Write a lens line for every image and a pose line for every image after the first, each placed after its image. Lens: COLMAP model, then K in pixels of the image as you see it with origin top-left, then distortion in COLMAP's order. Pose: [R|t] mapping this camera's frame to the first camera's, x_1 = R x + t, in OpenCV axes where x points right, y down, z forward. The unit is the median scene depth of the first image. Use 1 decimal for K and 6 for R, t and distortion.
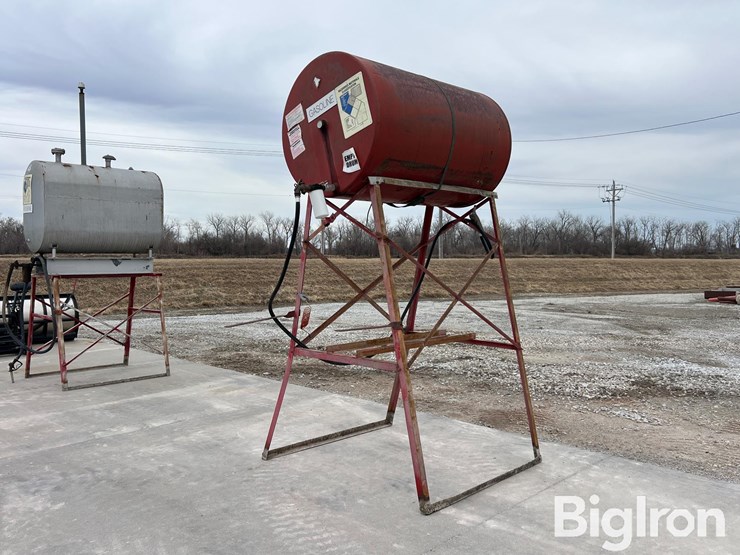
lens RADIAL K [[636.2, 0, 367.8], [0, 636.2, 276.9], [0, 0, 1]] dist [0.056576, -0.025237]
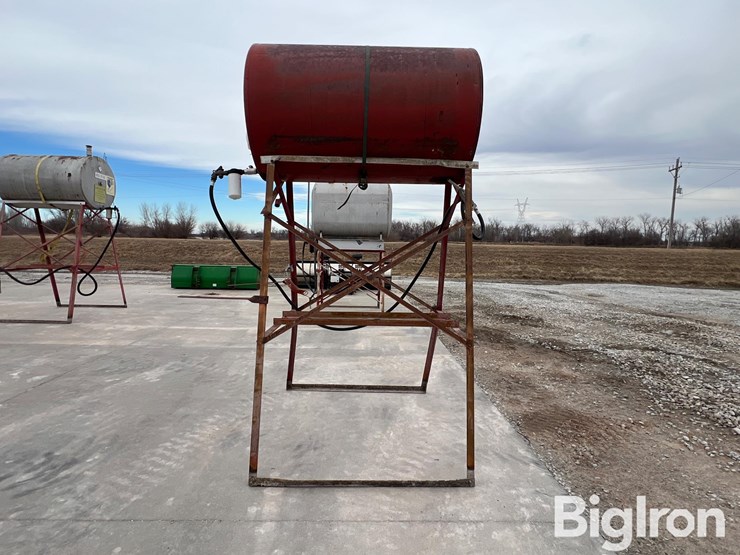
lens RADIAL K [[387.0, 0, 366.6], [0, 387.0, 277.5], [0, 0, 1]] dist [0.000168, -0.000823]
pose [[0.709850, 0.081671, -0.699602, 0.453928], [-0.044646, 0.996475, 0.071028, -0.007533], [0.702937, -0.019184, 0.710993, 0.506460]]
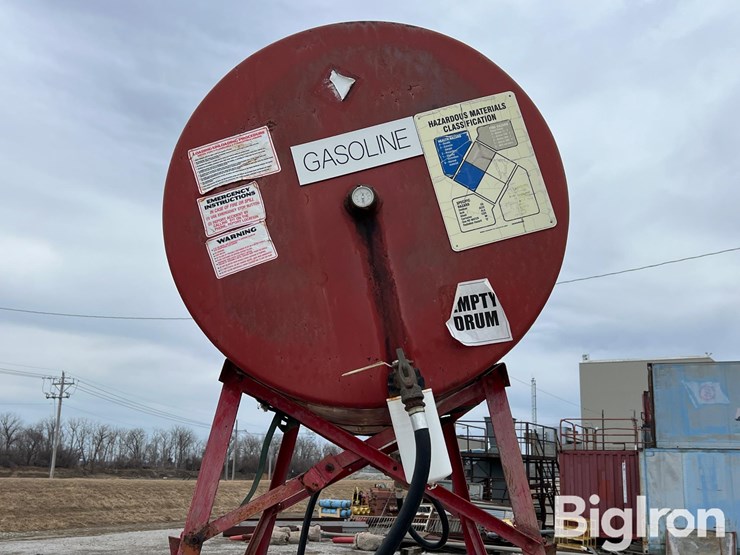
lens RADIAL K [[806.1, 0, 366.9], [0, 806.1, 284.0], [0, 0, 1]] dist [0.024430, 0.000000]
pose [[0.727353, 0.175613, 0.663413, -0.280117], [-0.001912, 0.967219, -0.253938, -0.065549], [-0.686261, 0.183434, 0.703845, 0.554308]]
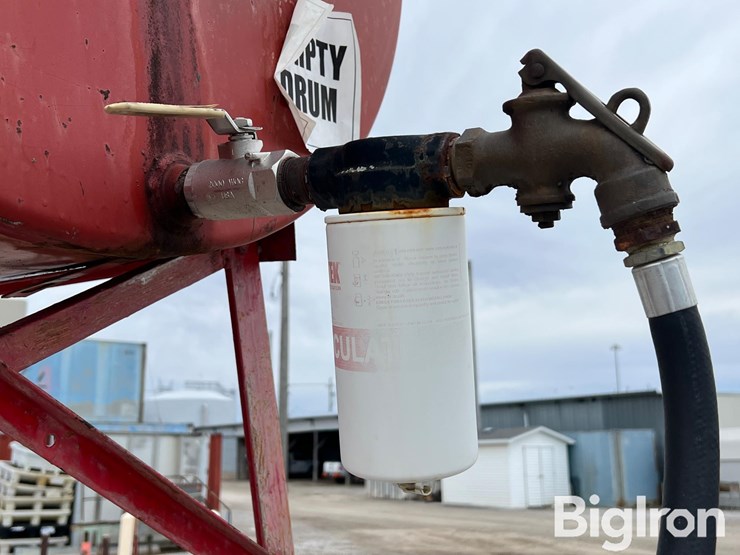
lens RADIAL K [[806.1, 0, 373.1], [0, 806.1, 275.1], [0, 0, 1]] dist [0.024430, 0.000000]
pose [[-0.242711, 0.211007, 0.946872, -0.153949], [0.041400, 0.977422, -0.207202, -0.073914], [-0.969215, -0.011090, -0.245967, 0.789137]]
